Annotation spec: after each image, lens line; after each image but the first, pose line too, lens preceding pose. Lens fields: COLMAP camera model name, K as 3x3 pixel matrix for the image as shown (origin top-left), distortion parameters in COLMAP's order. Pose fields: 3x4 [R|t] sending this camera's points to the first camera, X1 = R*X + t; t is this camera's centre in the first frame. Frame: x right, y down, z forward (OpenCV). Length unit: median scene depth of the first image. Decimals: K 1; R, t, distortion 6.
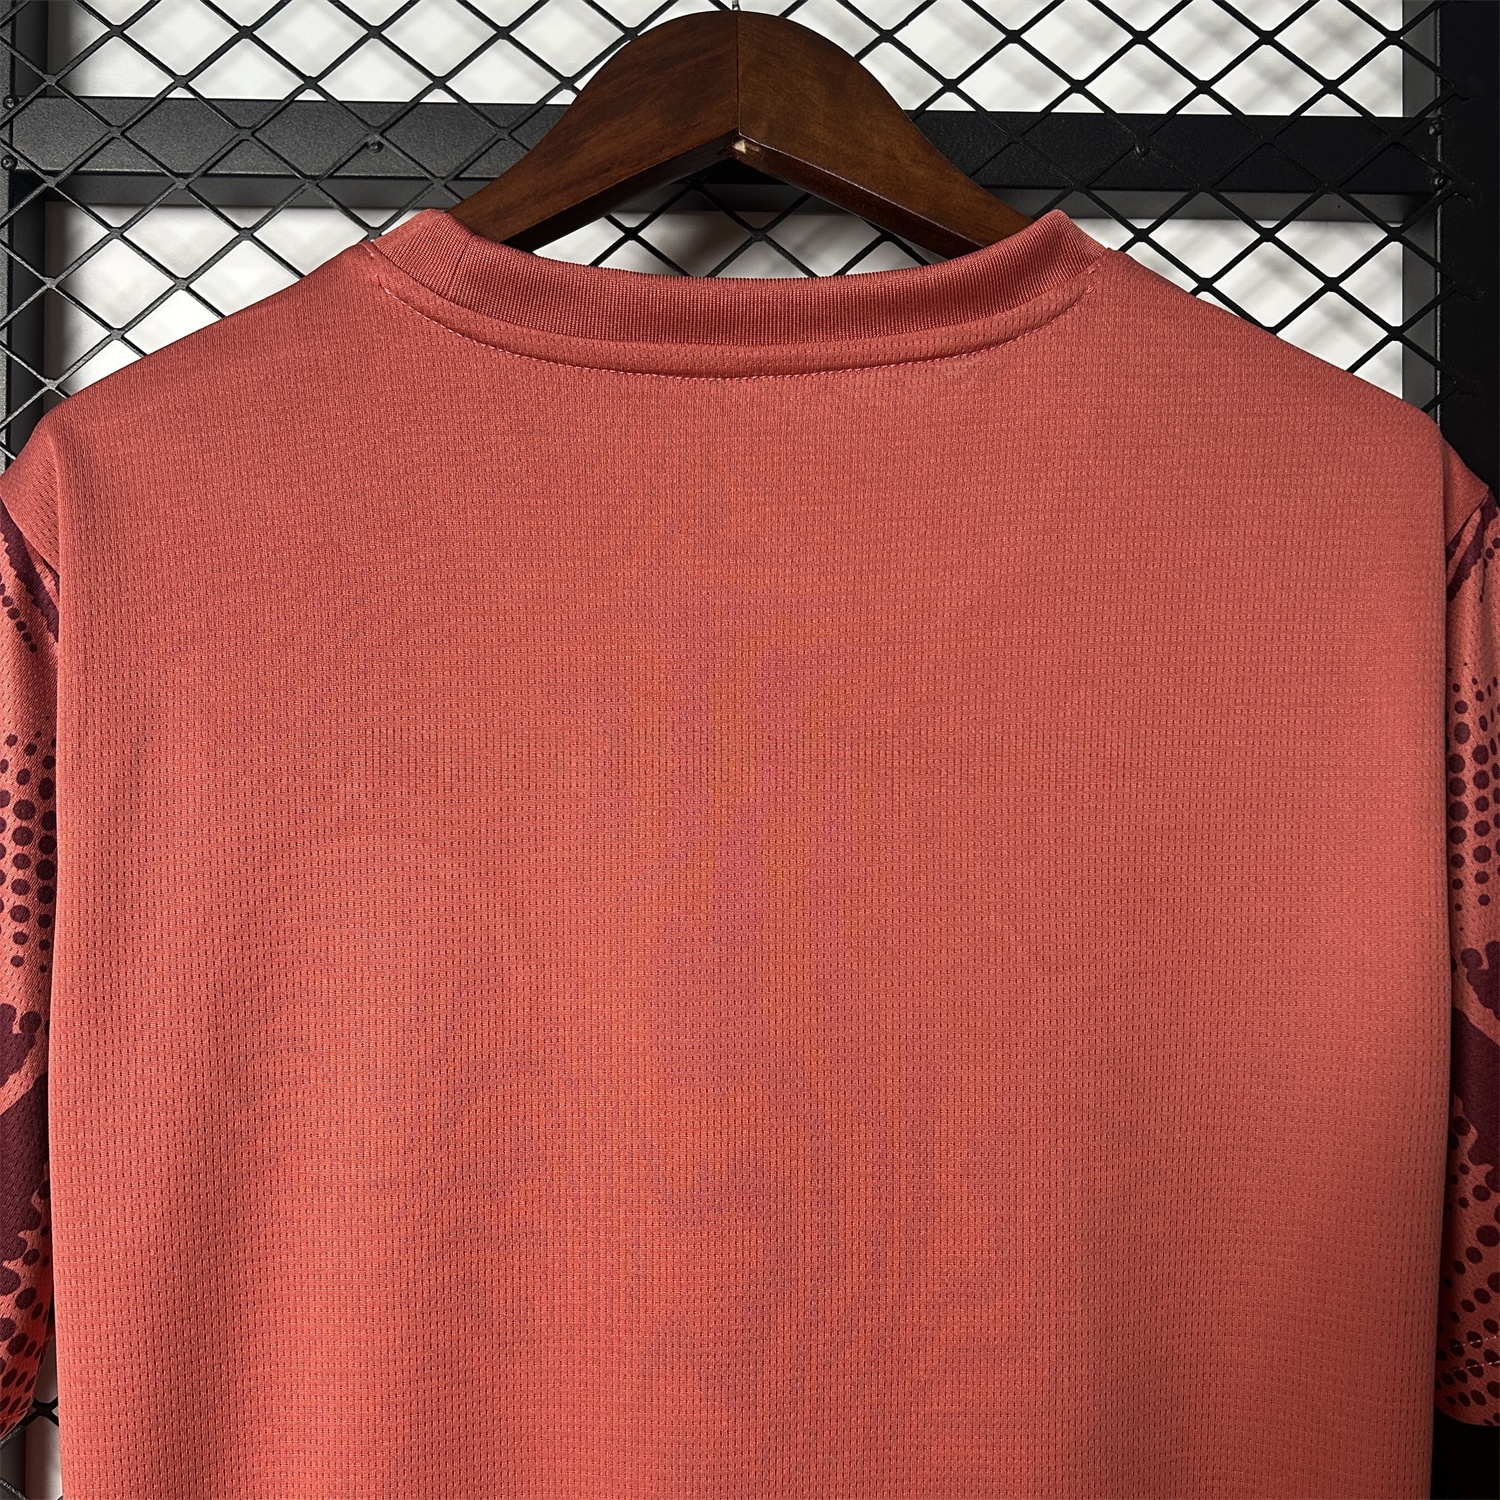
lens RADIAL K [[1529.9, 0, 750.0], [0, 1529.9, 750.0], [0, 0, 1]] dist [0.003204, -0.023504]
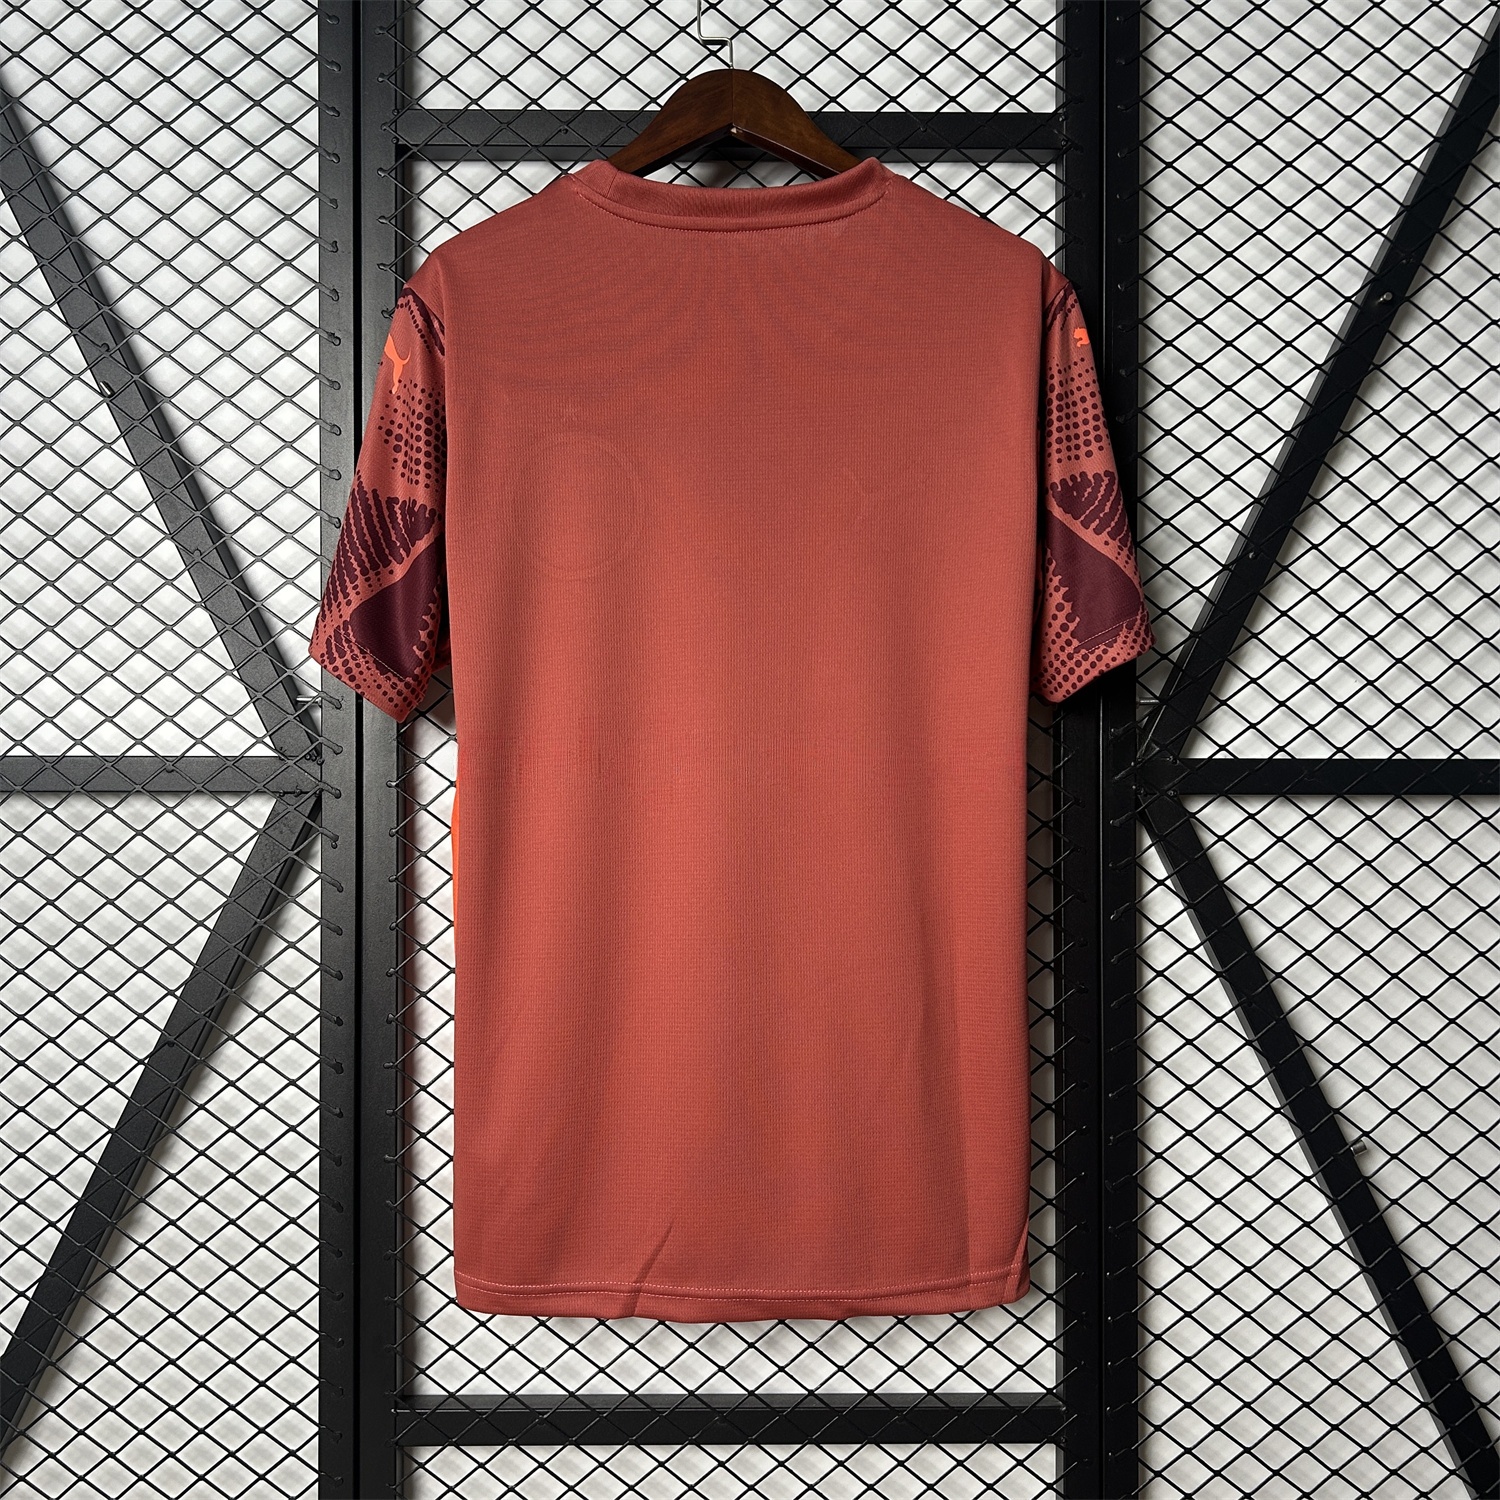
lens RADIAL K [[1503.3, 0, 750.0], [0, 1503.3, 750.0], [0, 0, 1]] dist [0.151460, -0.437555]
pose [[0.999902, -0.004633, -0.013178, 0.039588], [0.004888, 0.999799, 0.019436, 0.436146], [0.013085, -0.019499, 0.999724, -1.157811]]
